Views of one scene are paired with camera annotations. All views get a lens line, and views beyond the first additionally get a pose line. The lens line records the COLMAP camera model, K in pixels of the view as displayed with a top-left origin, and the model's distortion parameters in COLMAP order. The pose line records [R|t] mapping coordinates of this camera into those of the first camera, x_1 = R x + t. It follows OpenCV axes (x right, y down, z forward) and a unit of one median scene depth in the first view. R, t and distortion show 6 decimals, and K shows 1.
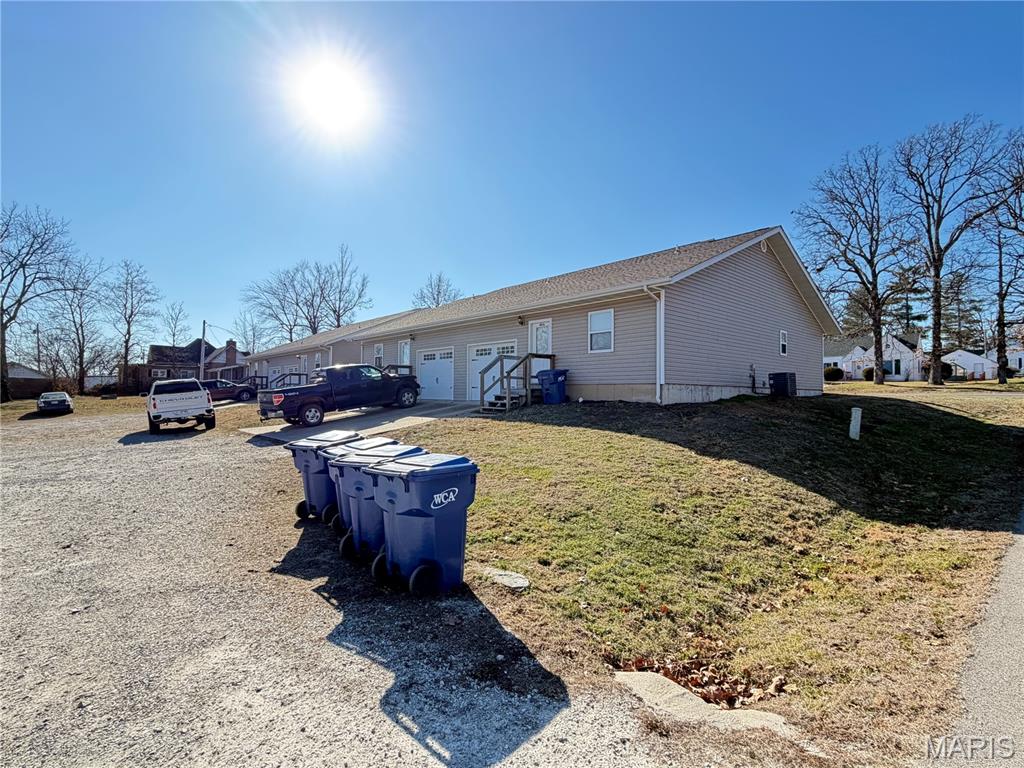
lens RADIAL K [[495.1, 0, 510.8], [0, 495.1, 383.1], [0, 0, 1]] dist [0.003999, -0.000381]
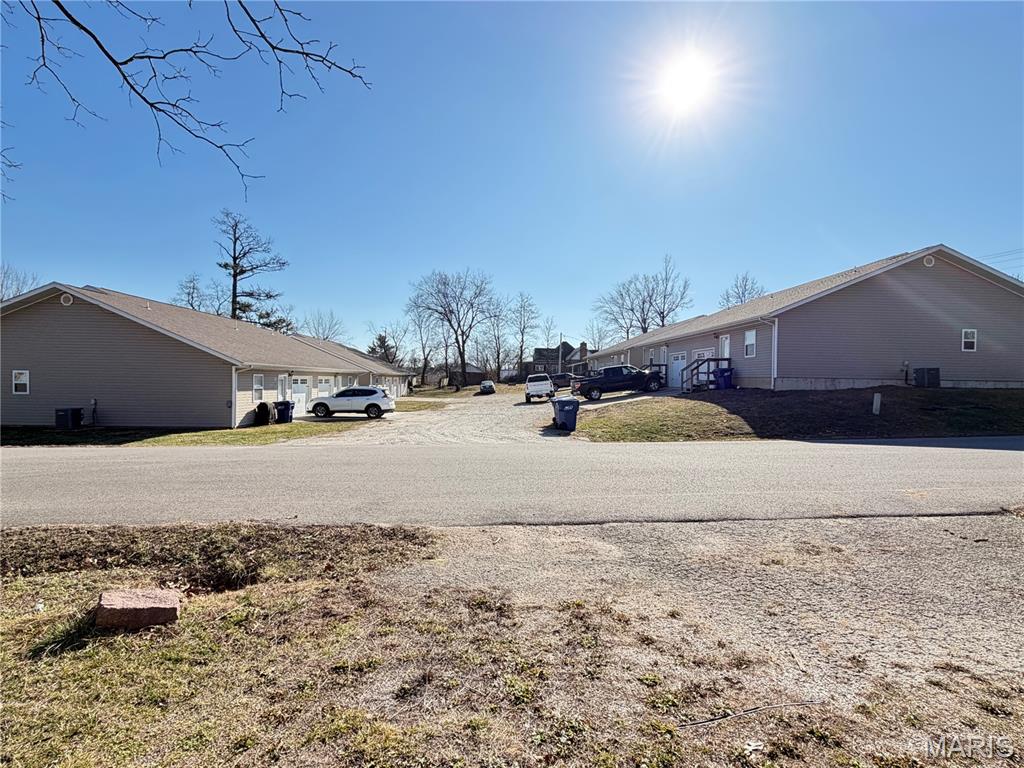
lens RADIAL K [[495.1, 0, 511.4], [0, 495.1, 386.1], [0, 0, 1]] dist [0.003999, -0.000381]
pose [[0.773326, 0.011377, -0.633906, 0.174277], [0.005599, 0.999677, 0.024772, -0.004066], [0.633983, -0.022706, 0.773013, -0.202681]]
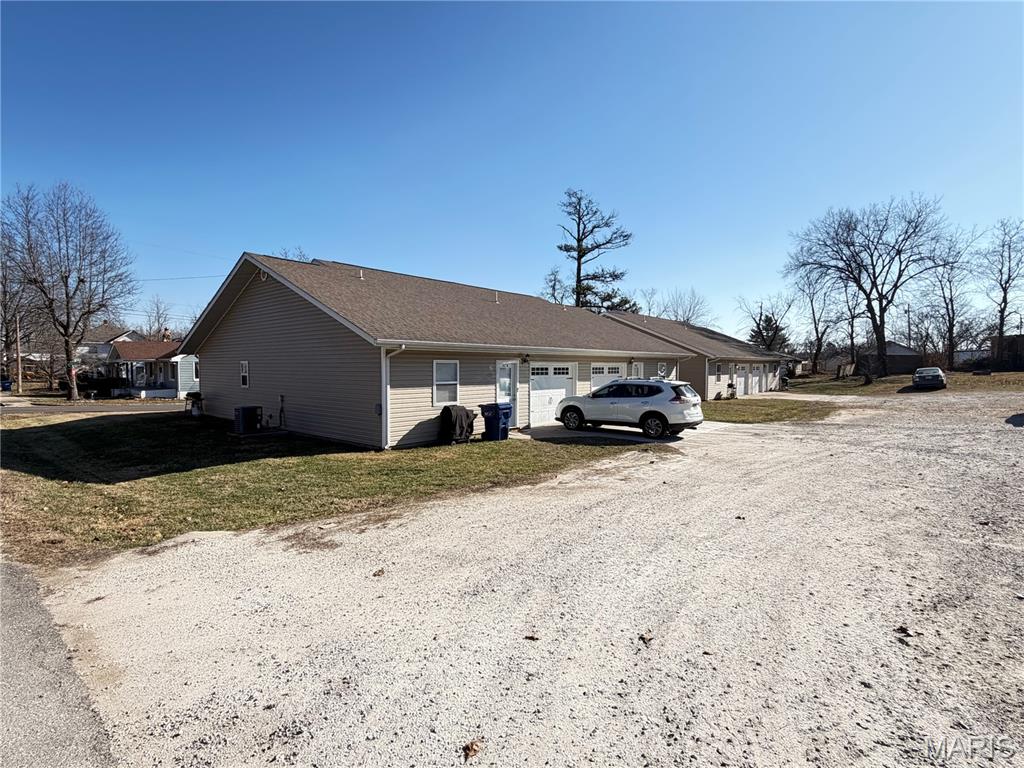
lens RADIAL K [[495.1, 0, 511.9], [0, 495.1, 384.0], [0, 0, 1]] dist [0.003999, -0.000381]
pose [[0.139202, 0.029126, -0.989836, -0.006152], [0.021659, 0.999239, 0.032448, 0.000043], [0.990027, -0.025955, 0.138465, -0.006249]]
